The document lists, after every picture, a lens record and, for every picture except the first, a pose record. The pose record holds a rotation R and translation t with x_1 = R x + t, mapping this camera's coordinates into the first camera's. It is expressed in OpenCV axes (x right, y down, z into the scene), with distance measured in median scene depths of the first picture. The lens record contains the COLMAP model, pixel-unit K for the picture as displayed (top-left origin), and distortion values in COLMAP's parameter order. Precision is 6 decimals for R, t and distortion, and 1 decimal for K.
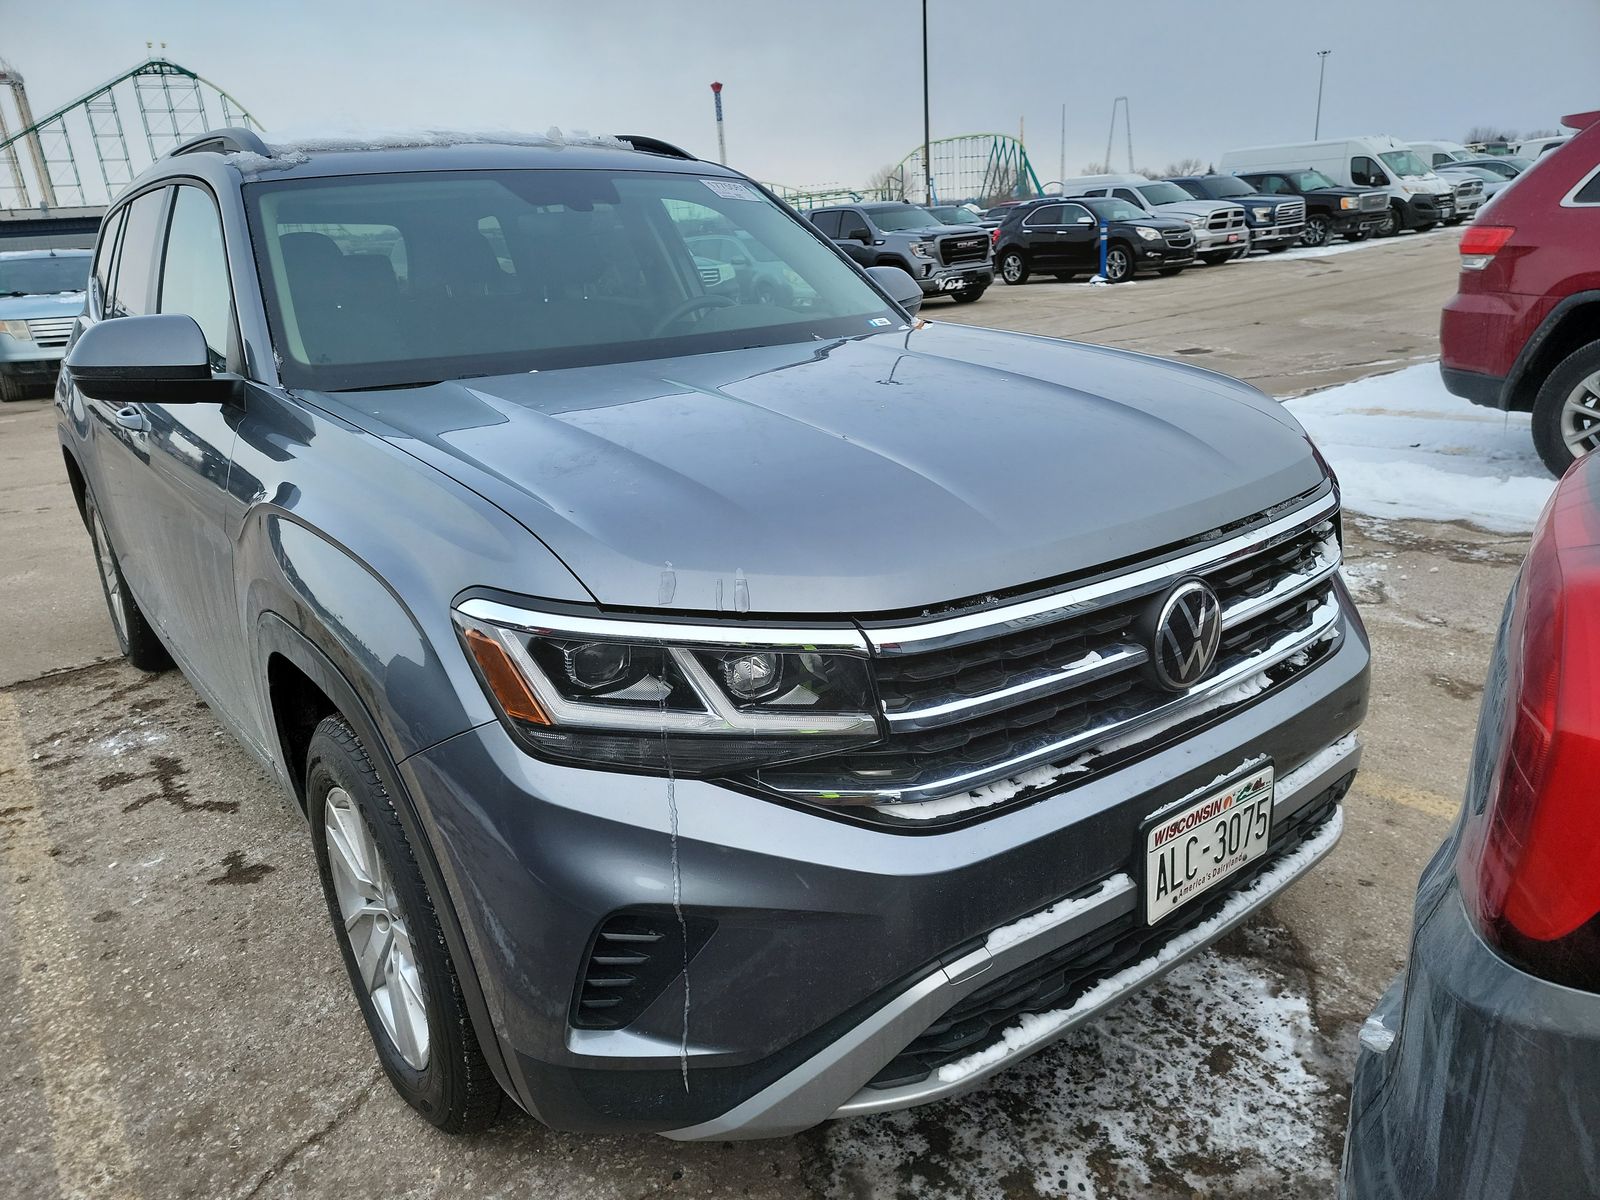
lens RADIAL K [[1115.8, 0, 805.3], [0, 1115.8, 605.2], [0, 0, 1]] dist [0.103924, -0.097807]
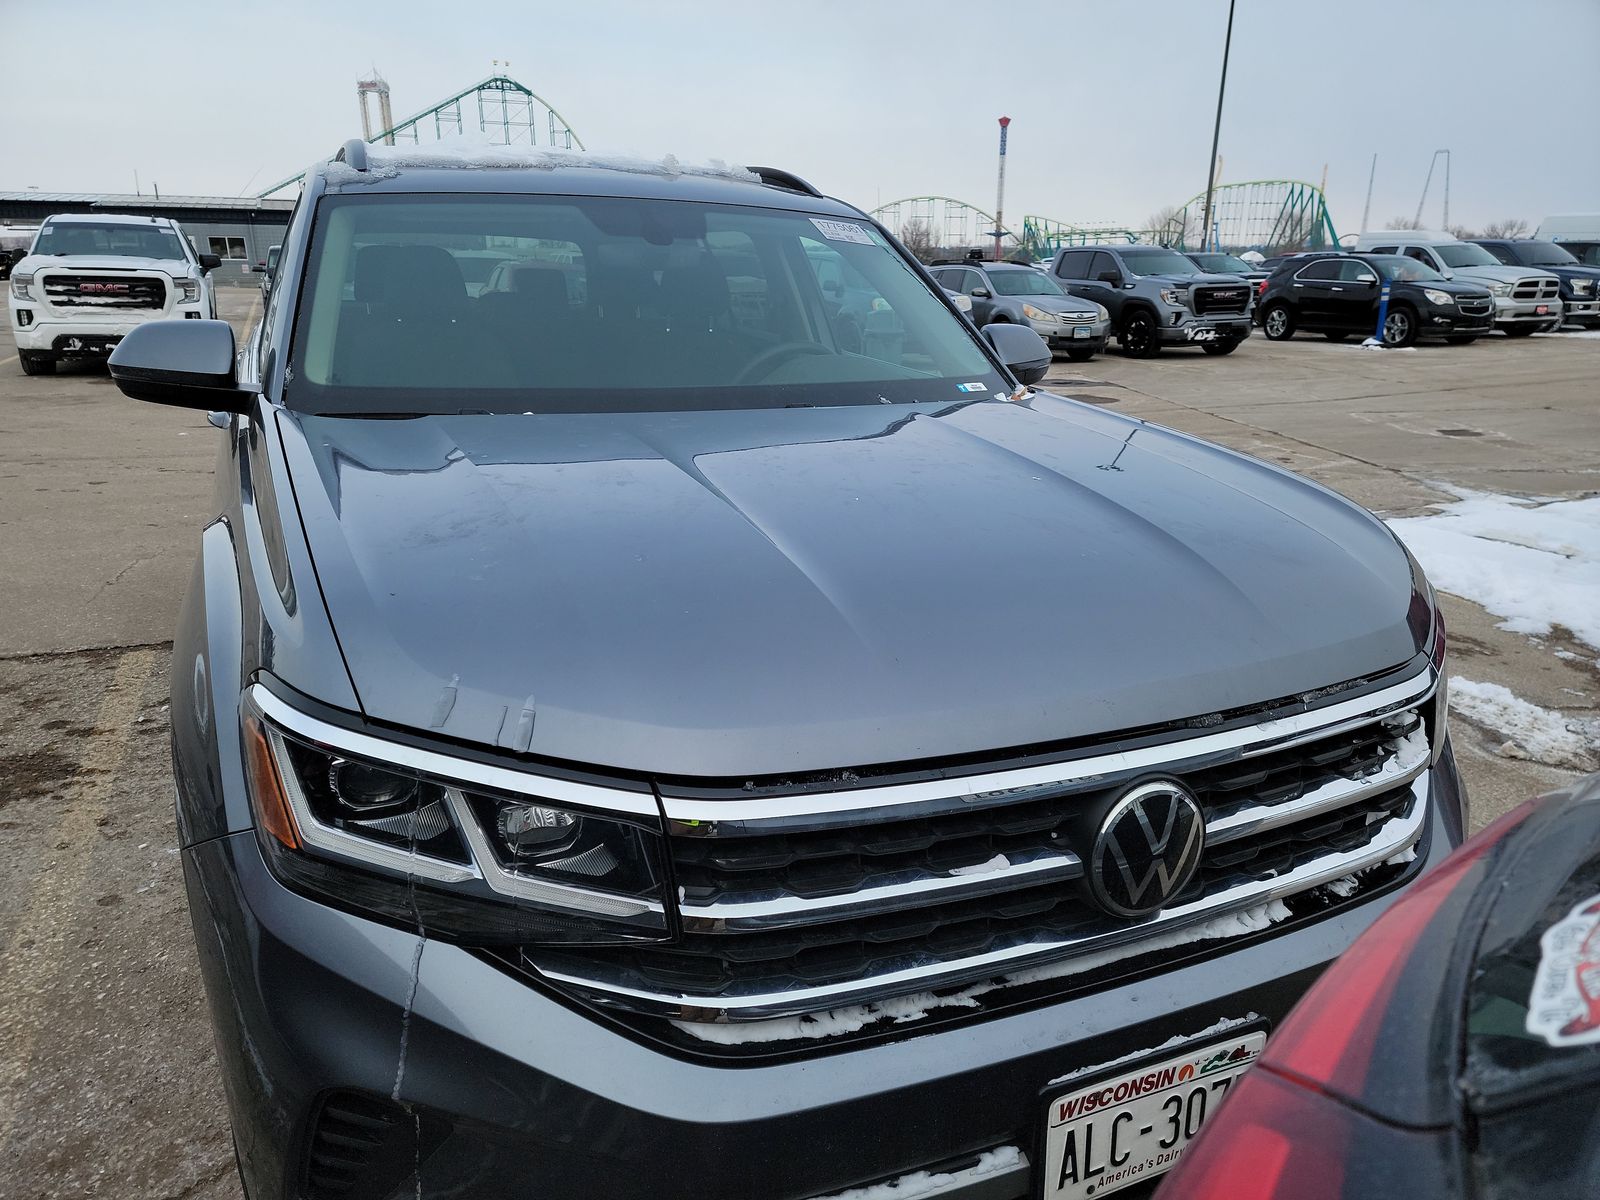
lens RADIAL K [[1105.3, 0, 805.9], [0, 1105.3, 601.7], [0, 0, 1]] dist [0.096700, -0.077670]
pose [[0.971962, 0.130264, -0.195756, 0.088386], [-0.134677, 0.990845, -0.009347, -0.037335], [0.192747, 0.035448, 0.980608, 0.074409]]
